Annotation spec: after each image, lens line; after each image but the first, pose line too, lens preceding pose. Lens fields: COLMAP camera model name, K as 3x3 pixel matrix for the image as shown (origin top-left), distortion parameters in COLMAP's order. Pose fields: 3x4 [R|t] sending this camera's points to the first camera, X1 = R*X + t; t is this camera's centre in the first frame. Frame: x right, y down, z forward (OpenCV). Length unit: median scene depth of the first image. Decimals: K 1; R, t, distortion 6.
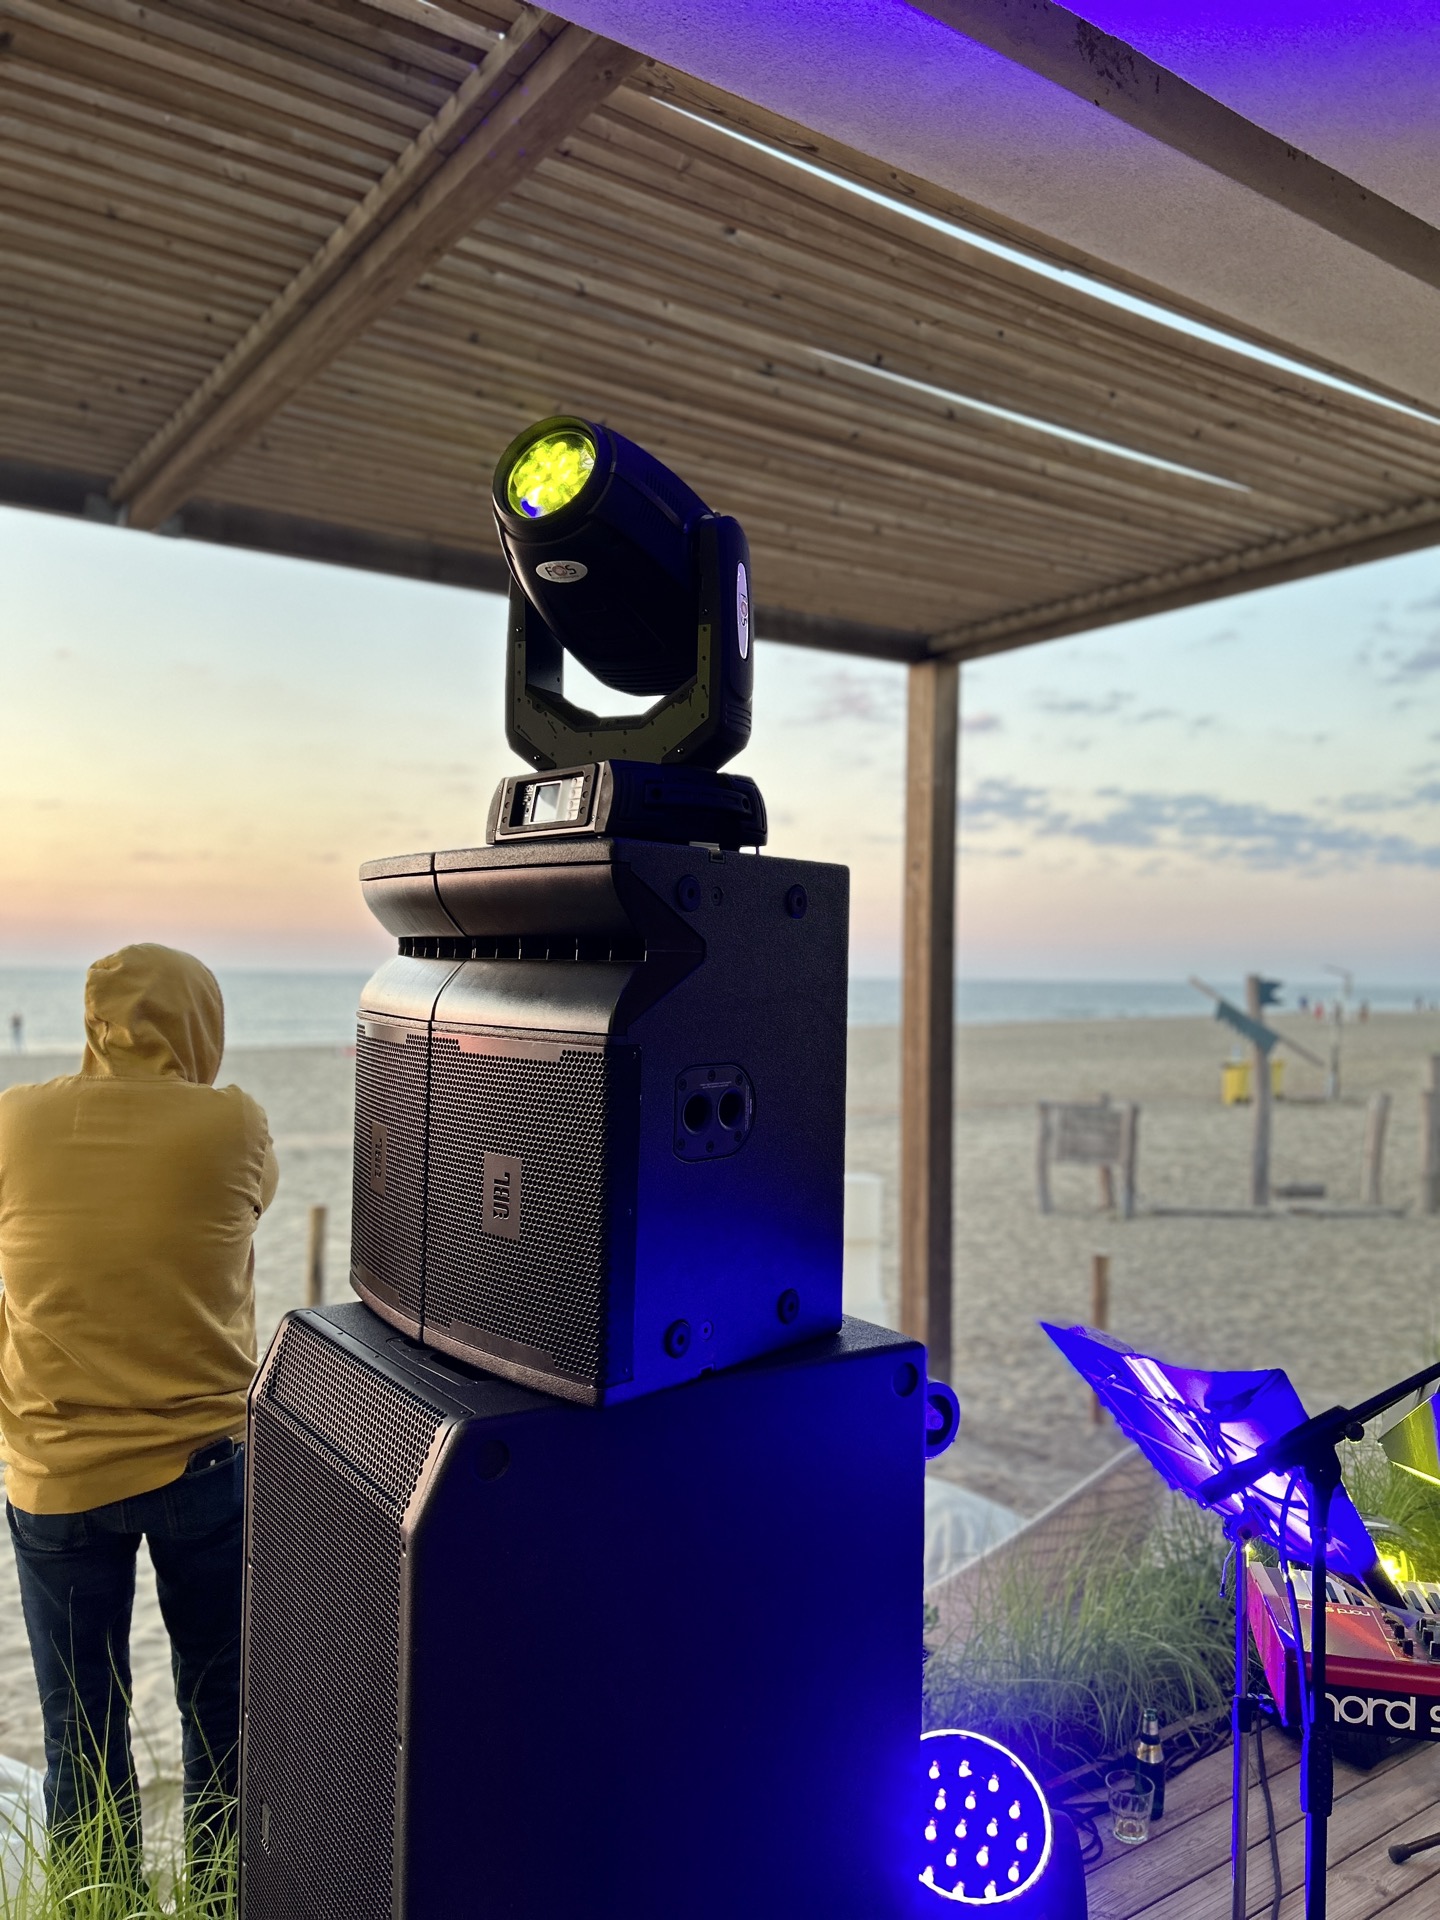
lens RADIAL K [[1425.9, 0, 720.0], [0, 1425.9, 960.0], [0, 0, 1]] dist [-0.003495, -0.001178]
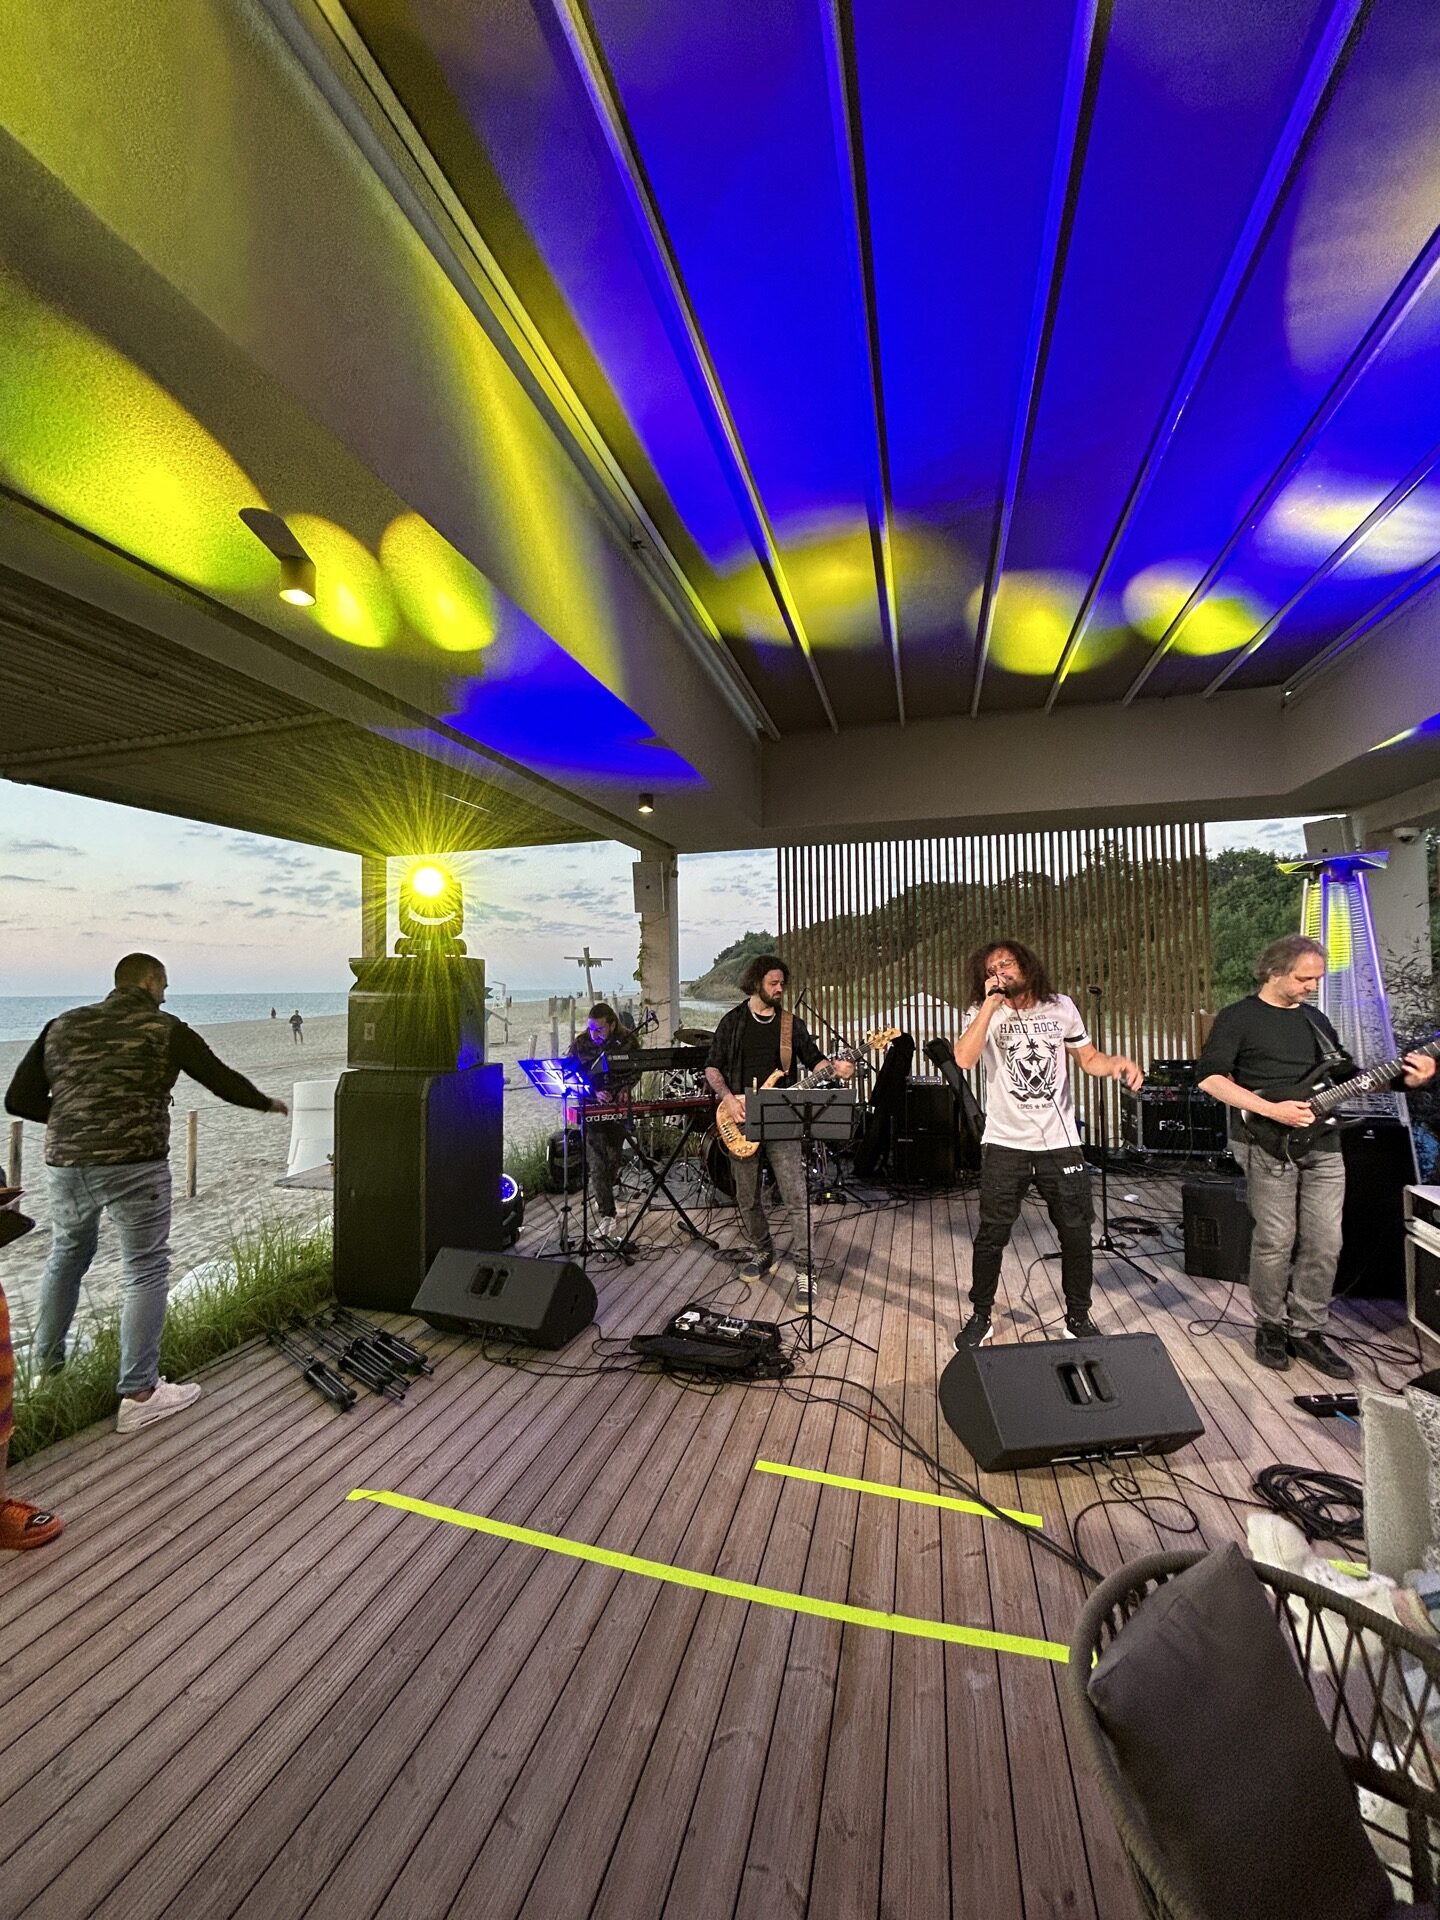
lens RADIAL K [[760.4, 0, 708.4], [0, 760.4, 969.5], [0, 0, 1]] dist [0.001288, 0.000085]
pose [[0.775990, -0.012661, 0.630618, -0.544396], [0.020484, 0.999777, -0.005134, -0.004986], [-0.630412, 0.016901, 0.776077, -0.828401]]
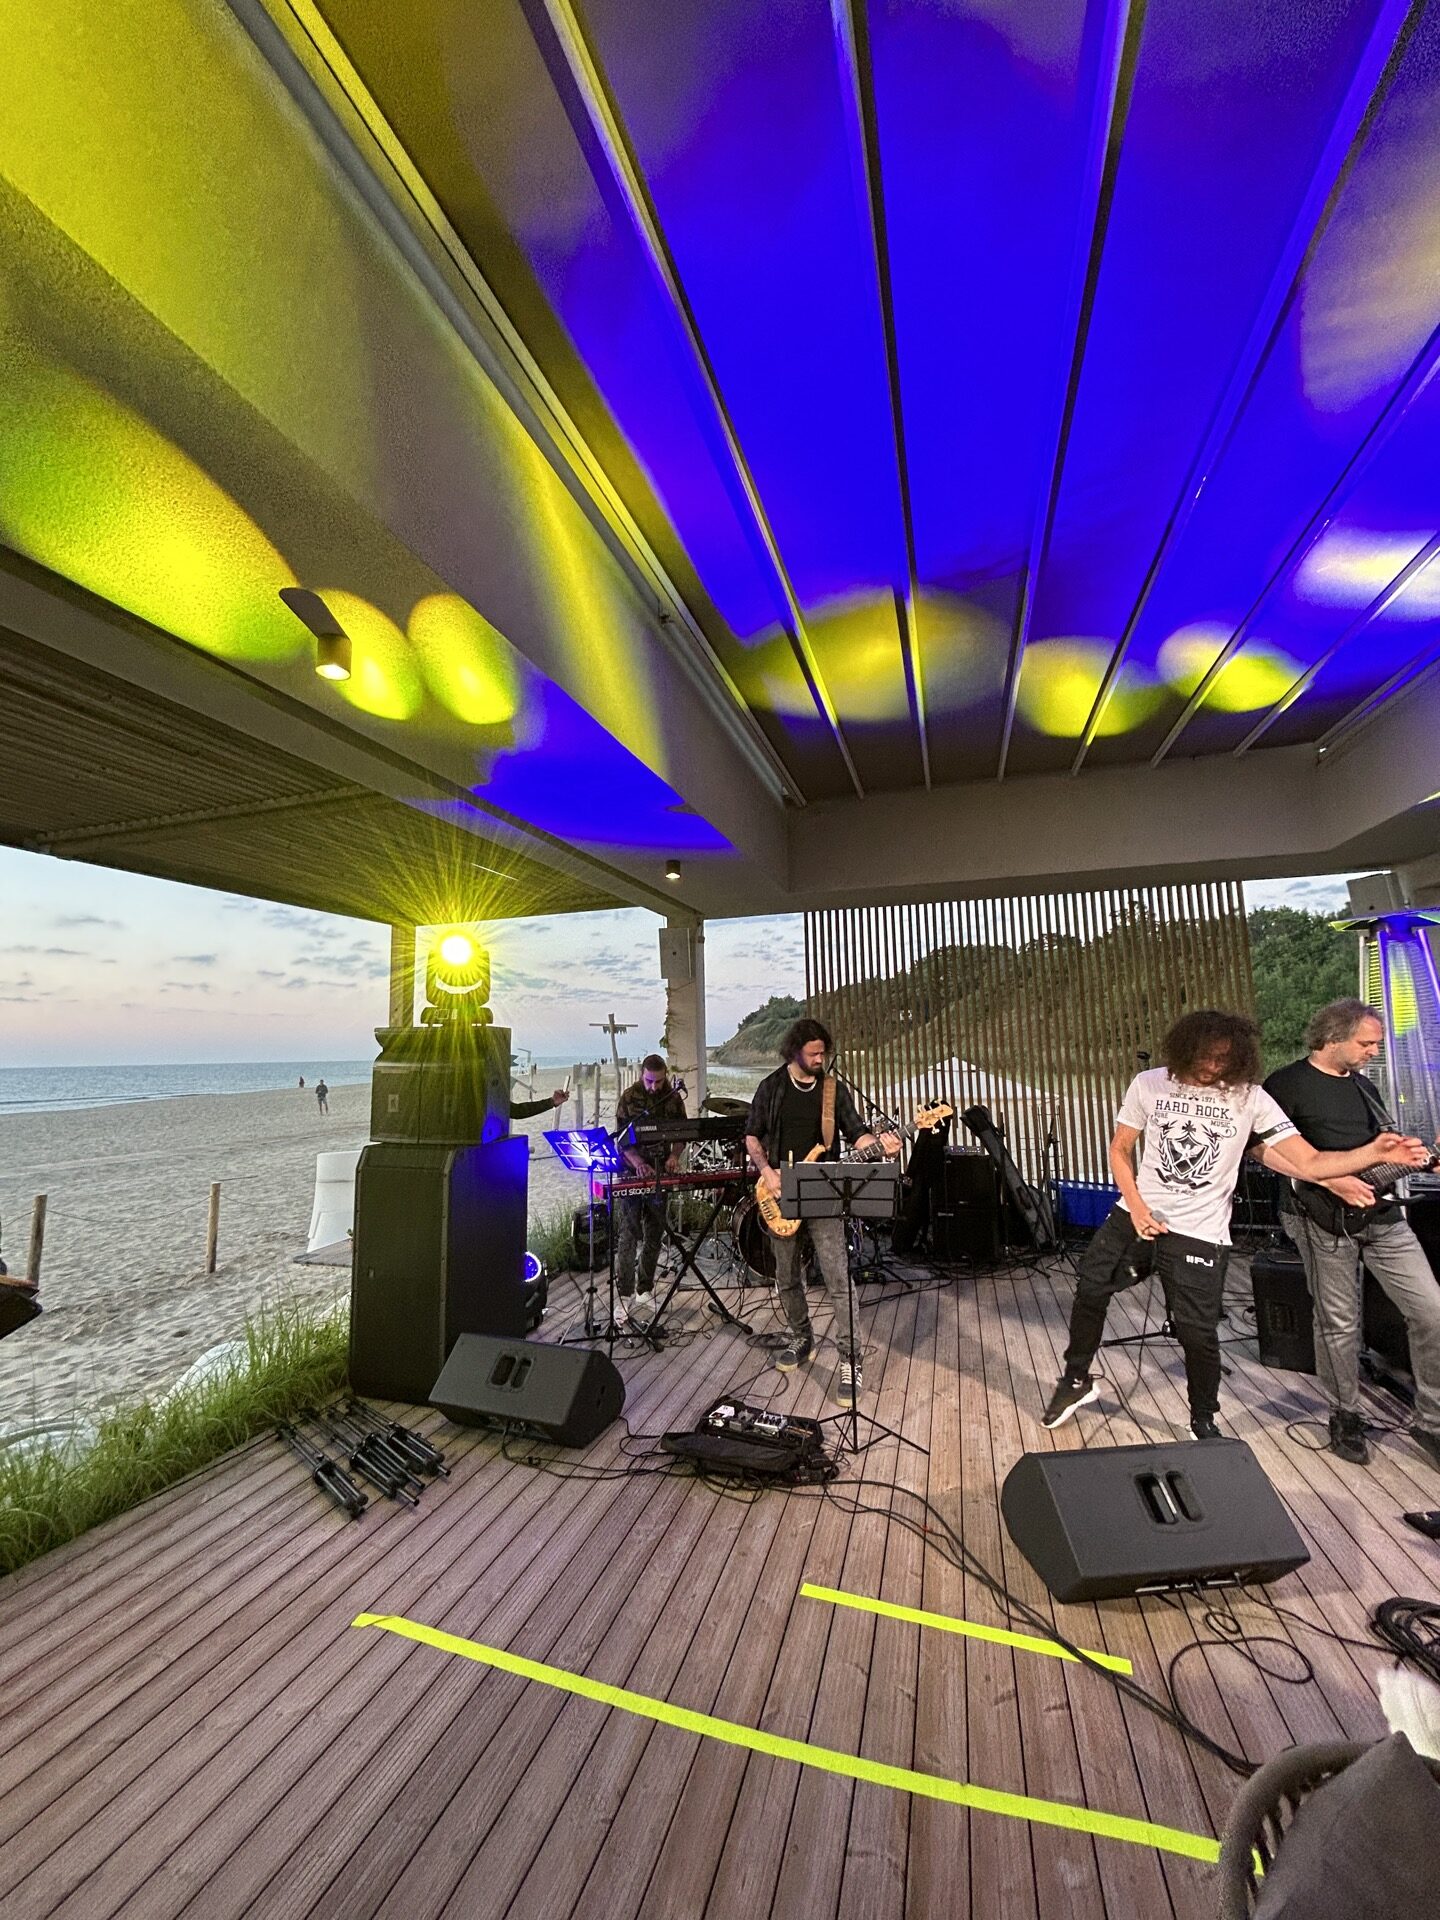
lens RADIAL K [[760.4, 0, 708.4], [0, 760.4, 969.5], [0, 0, 1]] dist [0.001288, 0.000085]
pose [[0.795672, 0.033161, 0.604819, -0.530304], [0.028025, 0.995416, -0.091446, -0.009645], [-0.605079, 0.089711, 0.791095, -0.791374]]
